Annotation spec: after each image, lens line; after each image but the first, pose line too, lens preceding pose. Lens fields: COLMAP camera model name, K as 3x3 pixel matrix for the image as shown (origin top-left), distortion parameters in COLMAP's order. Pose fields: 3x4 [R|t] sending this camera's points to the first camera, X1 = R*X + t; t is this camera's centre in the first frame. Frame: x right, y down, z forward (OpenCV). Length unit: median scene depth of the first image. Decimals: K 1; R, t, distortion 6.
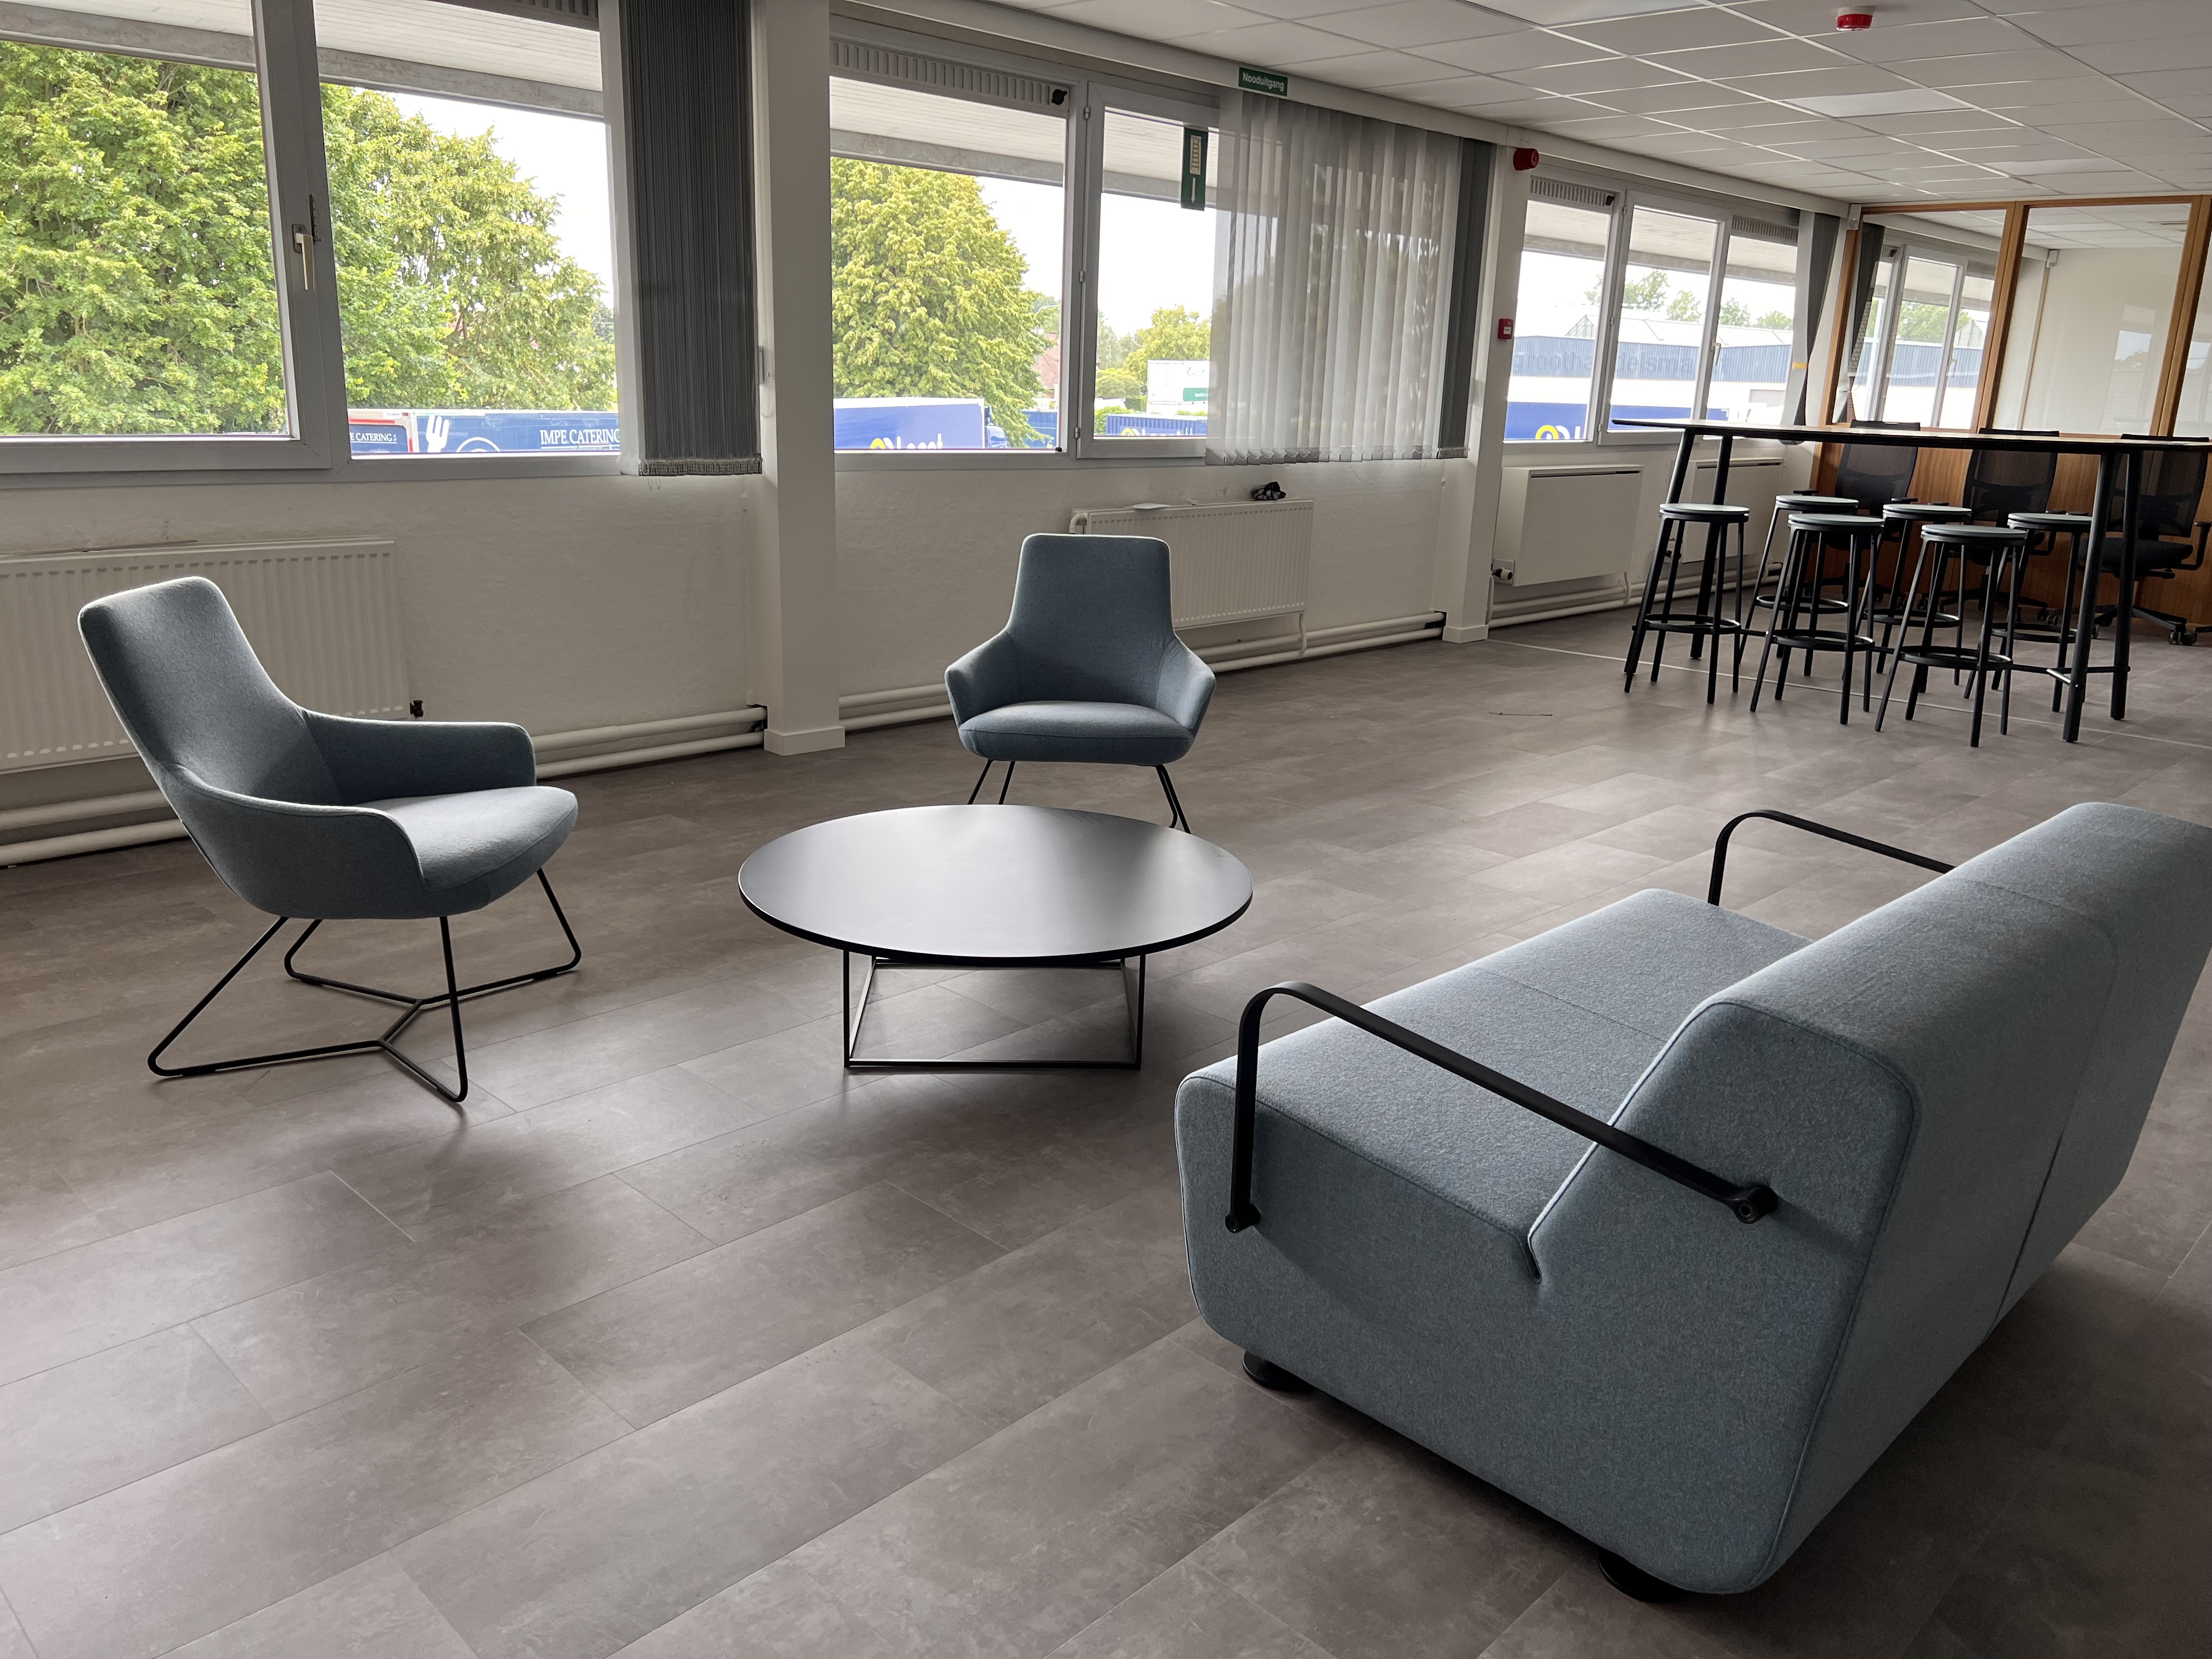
lens RADIAL K [[1653.2, 0, 1108.0], [0, 1653.2, 825.3], [0, 0, 1]] dist [0.023566, -0.002007]
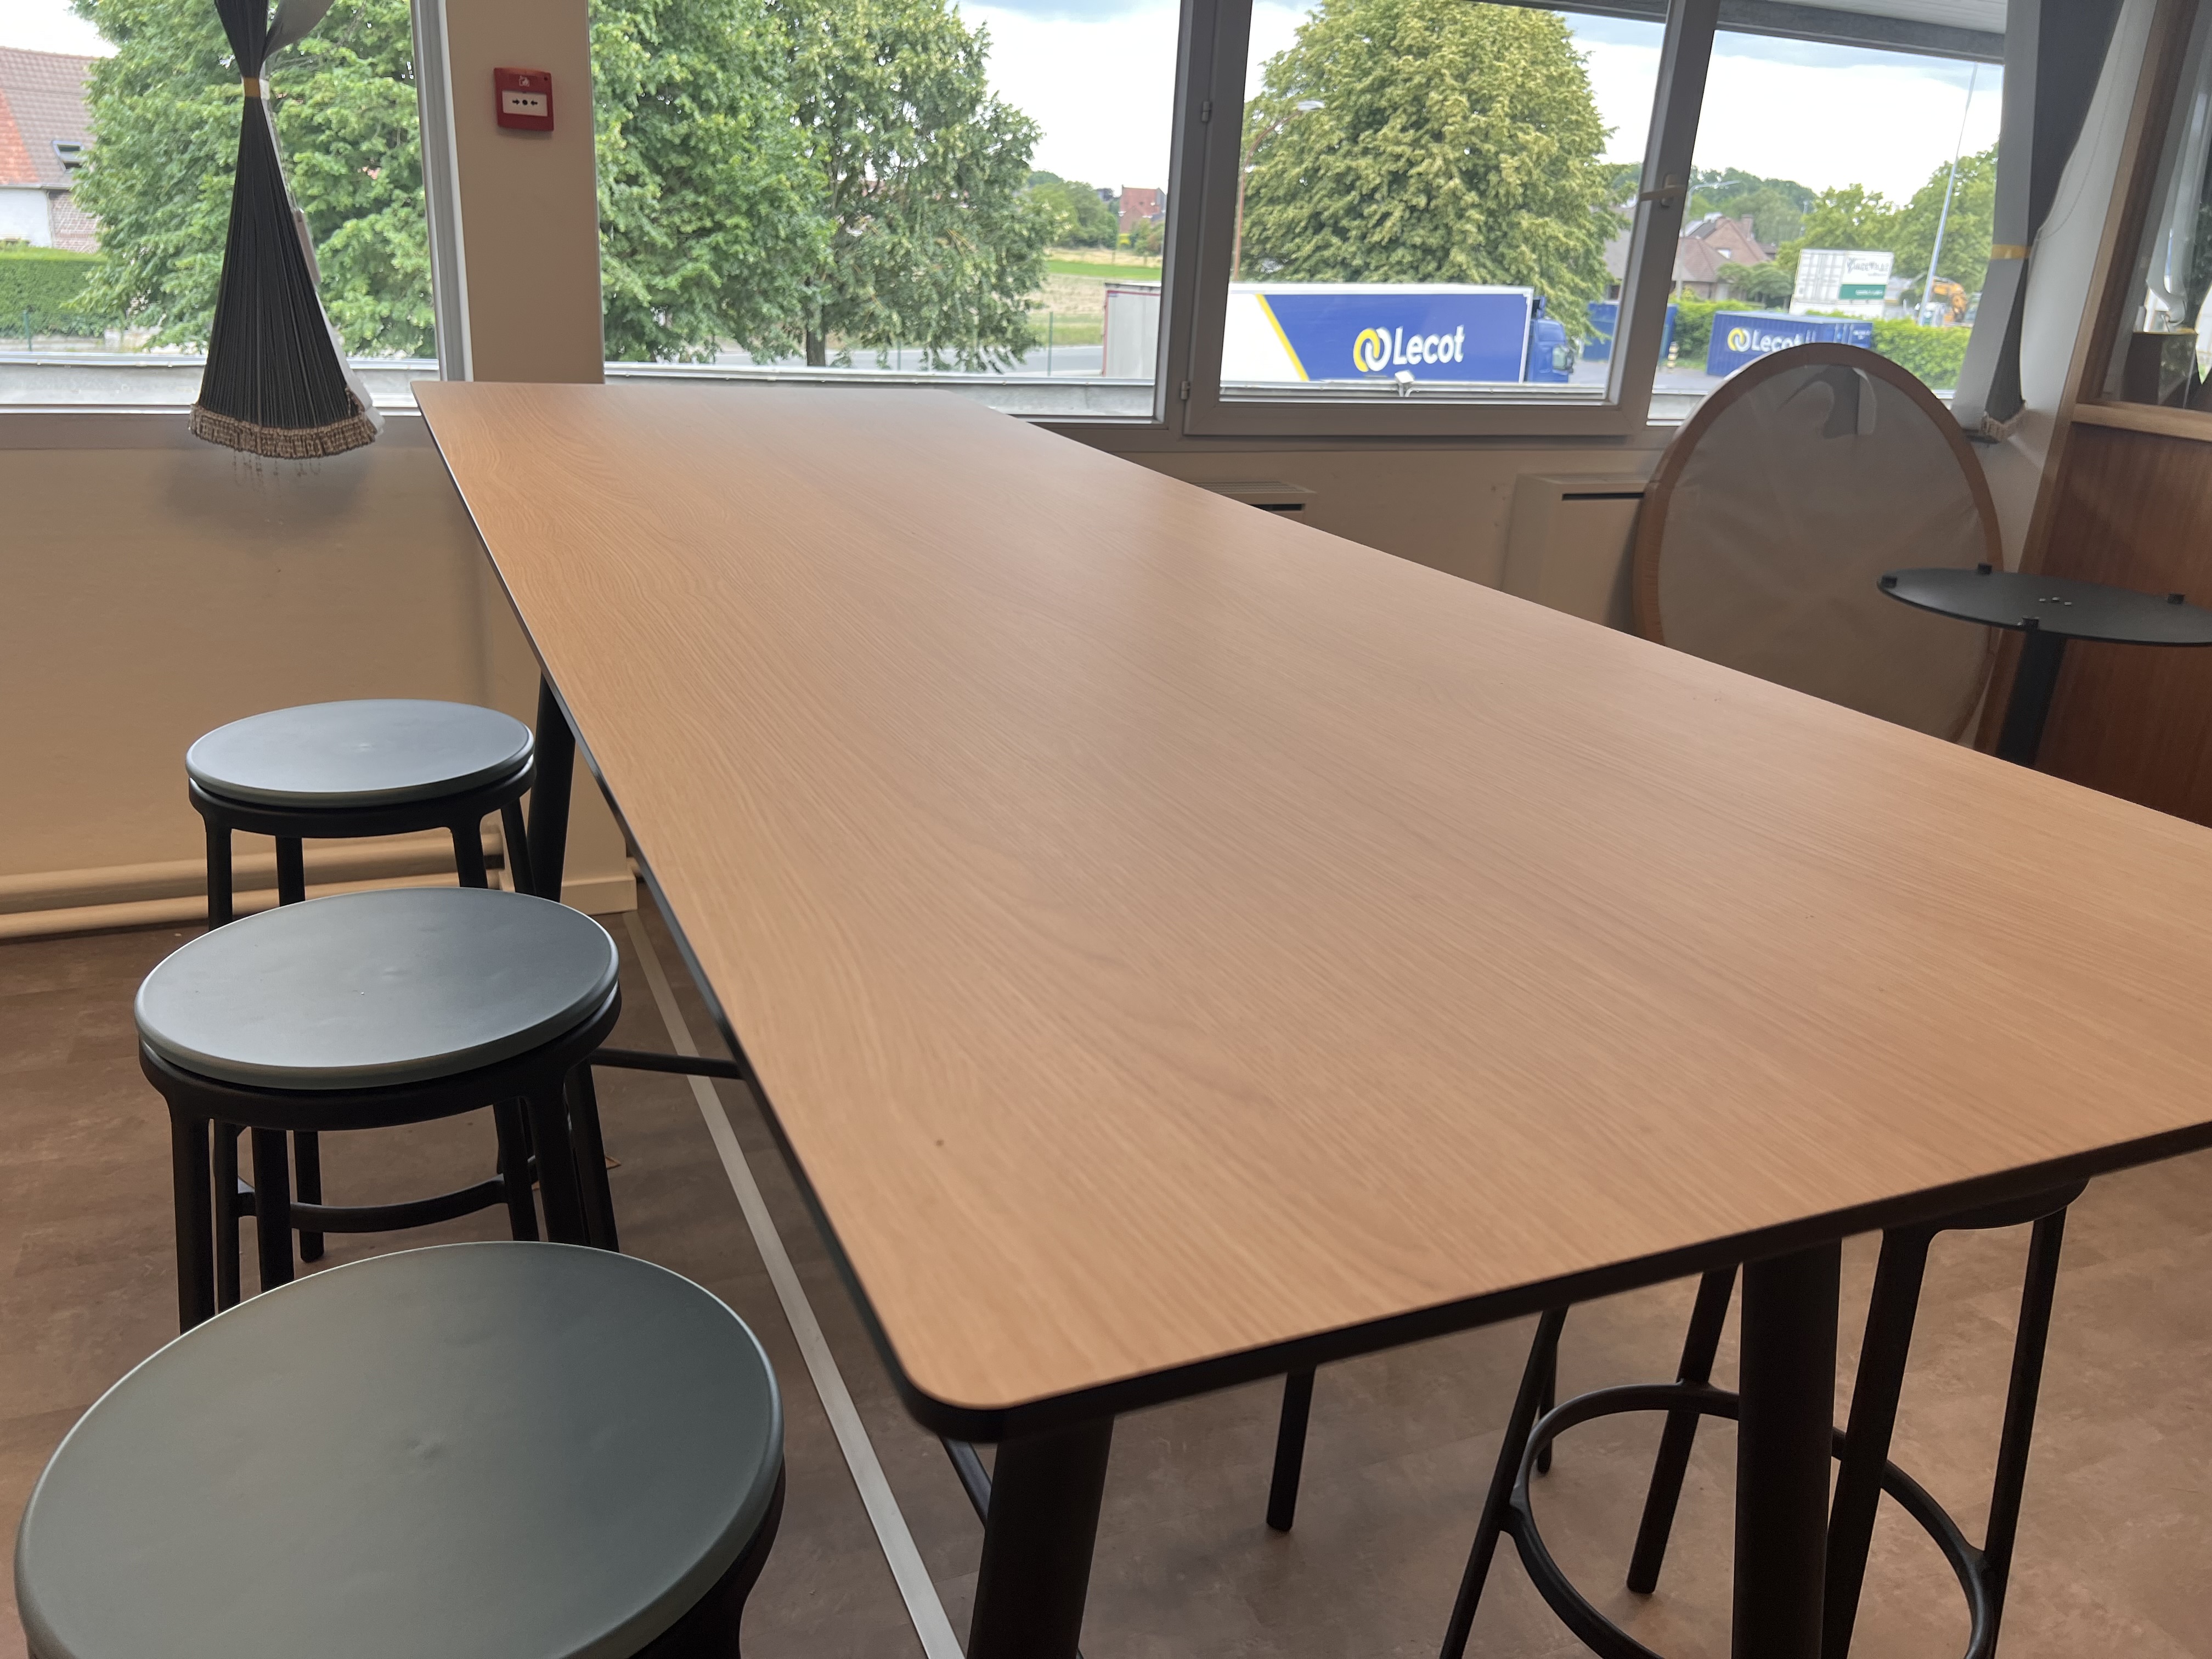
lens RADIAL K [[1653.2, 0, 1103.5], [0, 1653.2, 823.1], [0, 0, 1]] dist [0.023566, -0.002007]
pose [[0.921226, 0.152272, -0.357989, 0.080868], [-0.129493, 0.987763, 0.086919, -0.029447], [0.366844, -0.033715, 0.929671, 0.106962]]
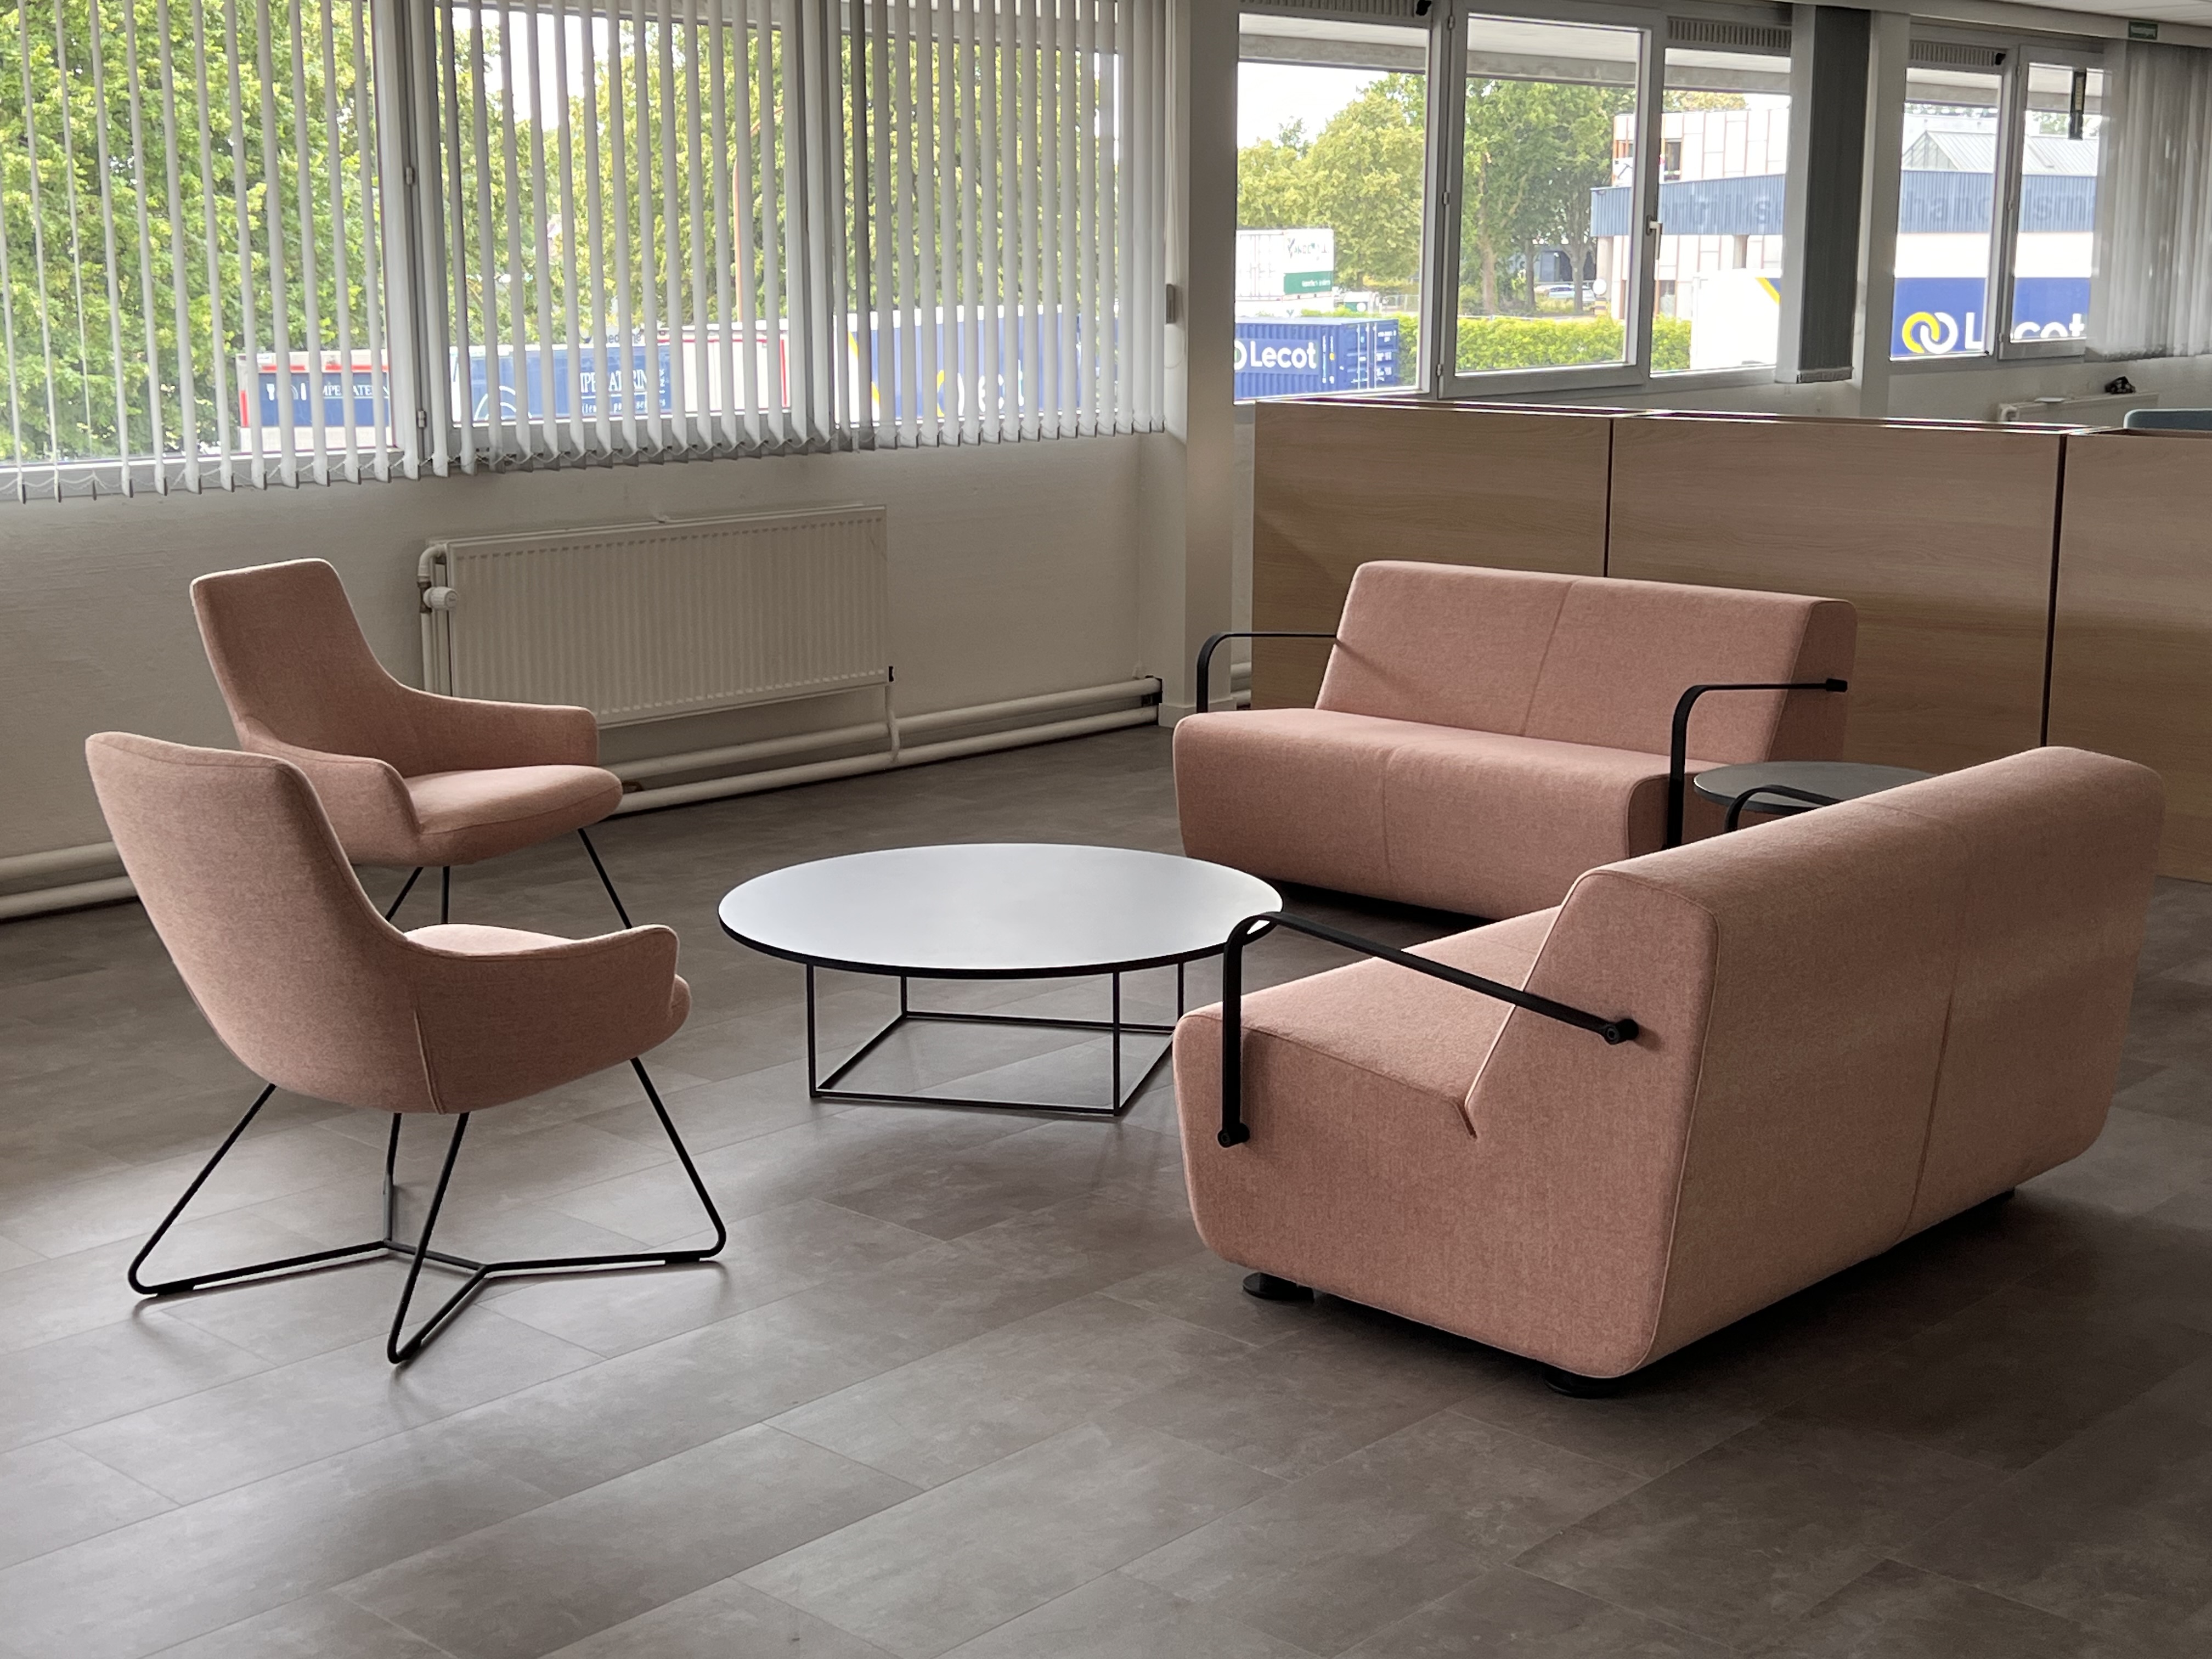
lens RADIAL K [[2905.1, 0, 1106.0], [0, 2905.1, 833.2], [0, 0, 1]] dist [0.063071, 0.000000]
pose [[0.999322, -0.036253, 0.006477, -0.059877], [0.036612, 0.996978, -0.068515, 0.019885], [-0.003973, 0.068706, 0.997629, -0.089924]]
